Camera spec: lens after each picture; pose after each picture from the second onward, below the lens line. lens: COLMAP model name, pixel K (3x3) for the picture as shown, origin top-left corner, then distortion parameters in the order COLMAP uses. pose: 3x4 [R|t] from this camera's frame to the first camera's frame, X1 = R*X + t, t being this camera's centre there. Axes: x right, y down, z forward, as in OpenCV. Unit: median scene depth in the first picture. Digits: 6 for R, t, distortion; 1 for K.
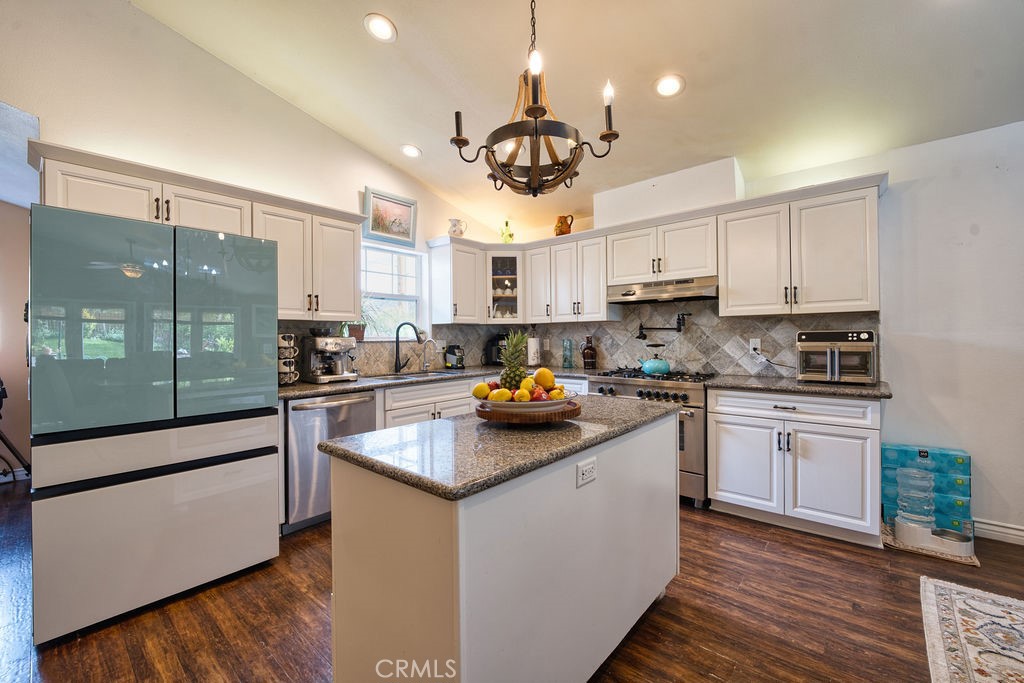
lens RADIAL K [[420.3, 0, 513.9], [0, 420.3, 338.0], [0, 0, 1]] dist [-0.006042, -0.000118]
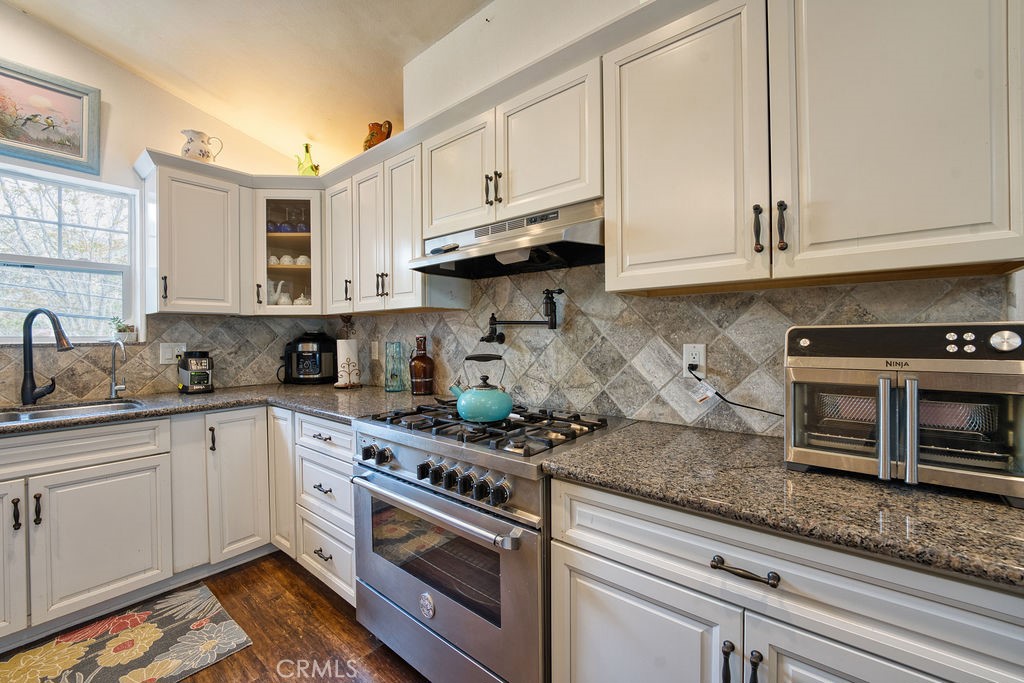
lens RADIAL K [[420.3, 0, 513.9], [0, 420.3, 338.0], [0, 0, 1]] dist [-0.006042, -0.000118]
pose [[0.999894, 0.002930, 0.014289, 0.431036], [-0.002958, 0.999994, 0.001937, -0.005646], [-0.014283, -0.001979, 0.999896, 0.635168]]
